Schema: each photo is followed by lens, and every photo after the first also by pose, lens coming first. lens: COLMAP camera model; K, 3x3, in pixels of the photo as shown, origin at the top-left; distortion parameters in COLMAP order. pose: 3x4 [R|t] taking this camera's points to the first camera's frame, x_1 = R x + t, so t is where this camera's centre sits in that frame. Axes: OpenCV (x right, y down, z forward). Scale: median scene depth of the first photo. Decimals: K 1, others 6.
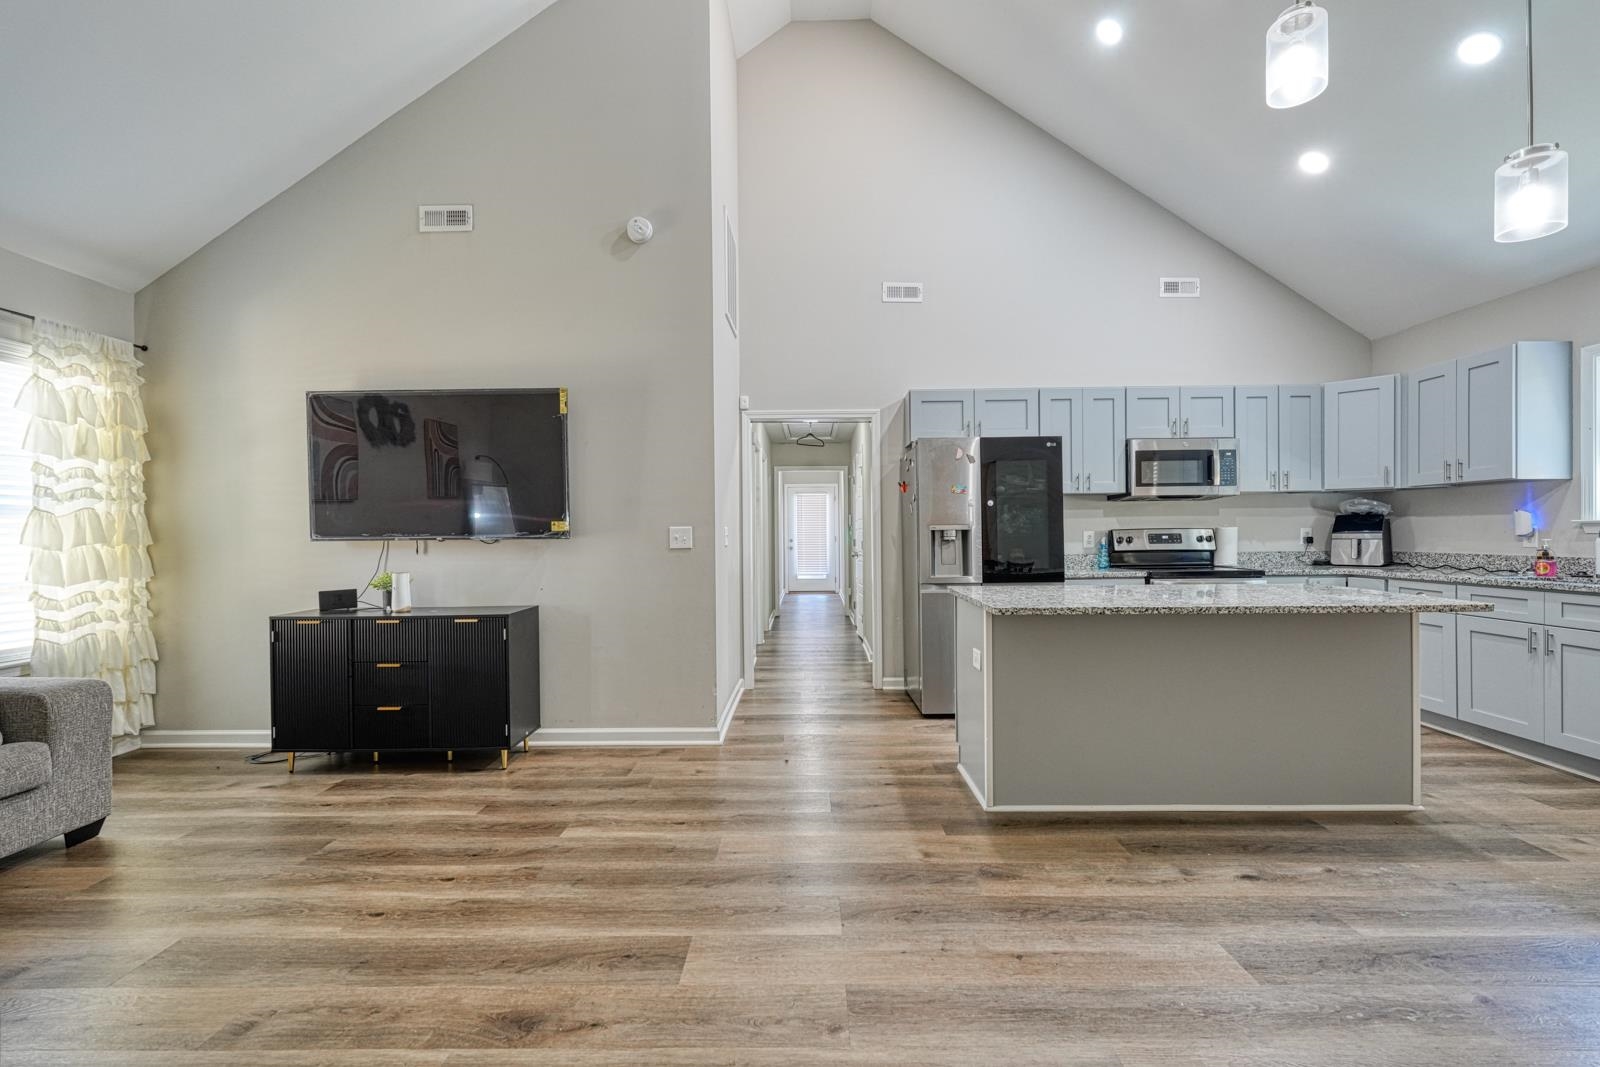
lens RADIAL K [[698.1, 0, 800.0], [0, 698.1, 533.5], [0, 0, 1]] dist [0.005630, 0.000055]
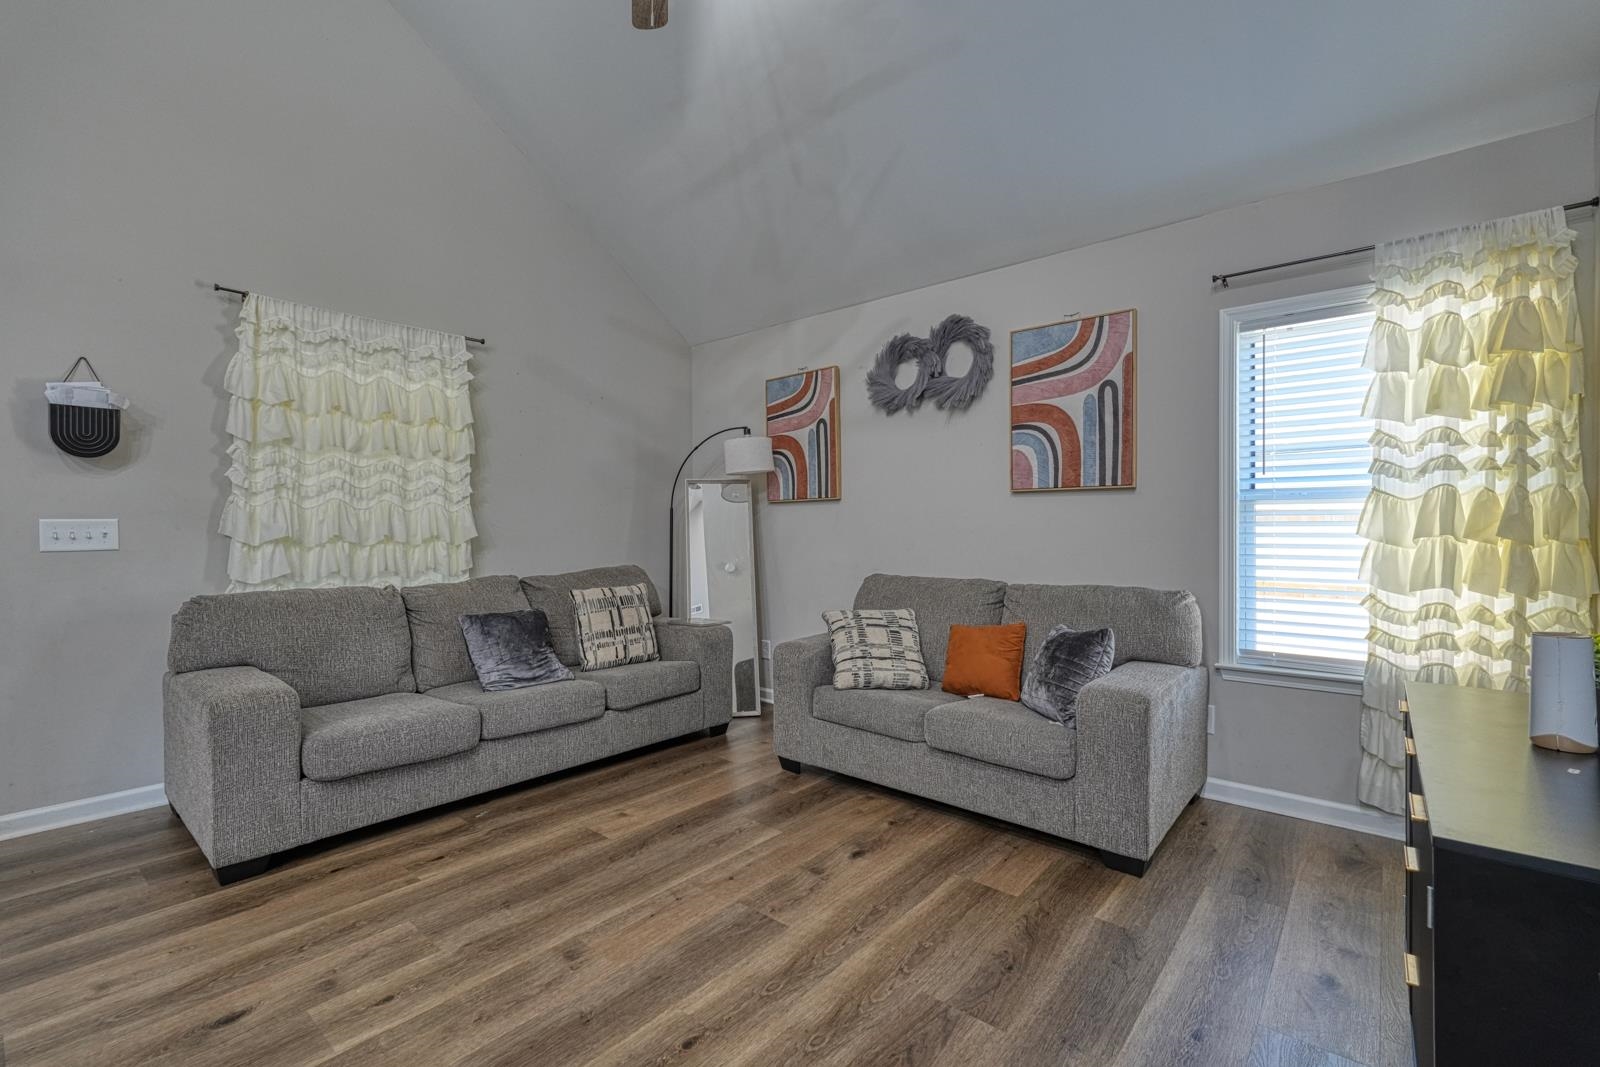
lens RADIAL K [[698.1, 0, 800.0], [0, 698.1, 533.5], [0, 0, 1]] dist [0.005630, 0.000055]
pose [[-0.629101, 0.021276, -0.777032, -0.068439], [0.009205, 0.999759, 0.019922, -0.007824], [0.777269, 0.005380, -0.629145, 0.976248]]
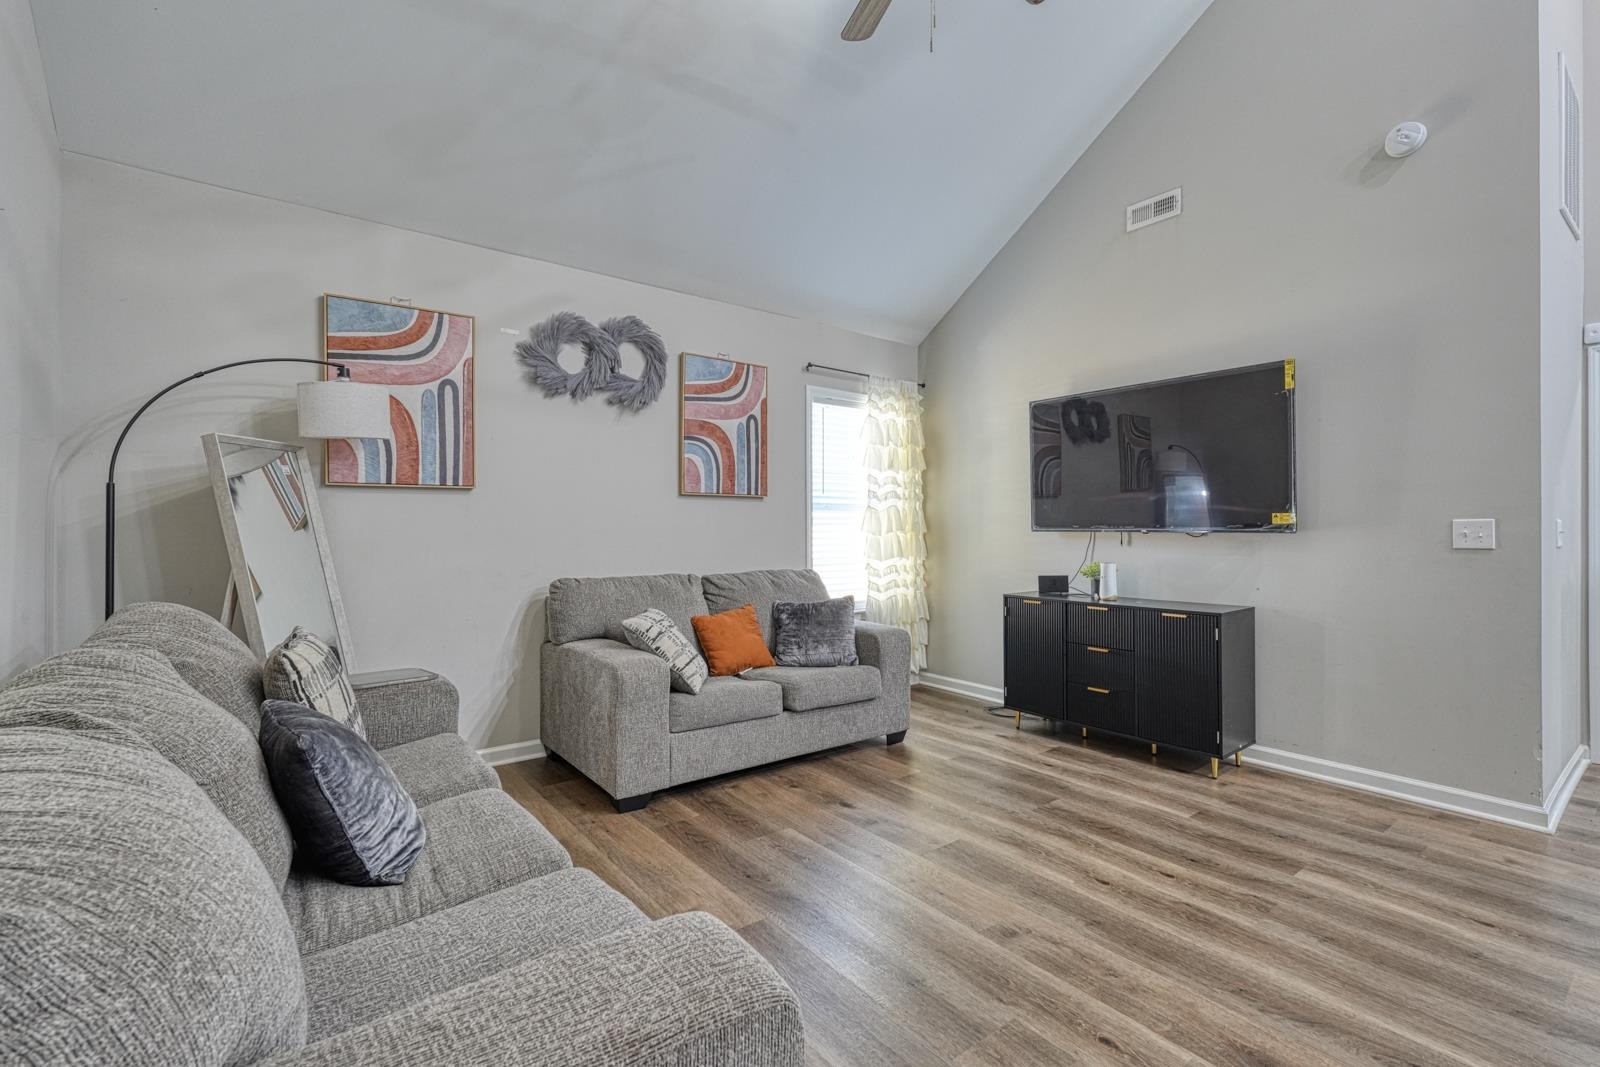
lens RADIAL K [[702.3, 0, 800.8], [0, 702.3, 526.2], [0, 0, 1]] dist [0.001579, 0.000477]
pose [[0.624243, 0.008420, -0.781185, -0.036901], [-0.008239, 0.999957, 0.004194, 0.000422], [0.781187, 0.003818, 0.624286, -0.019200]]
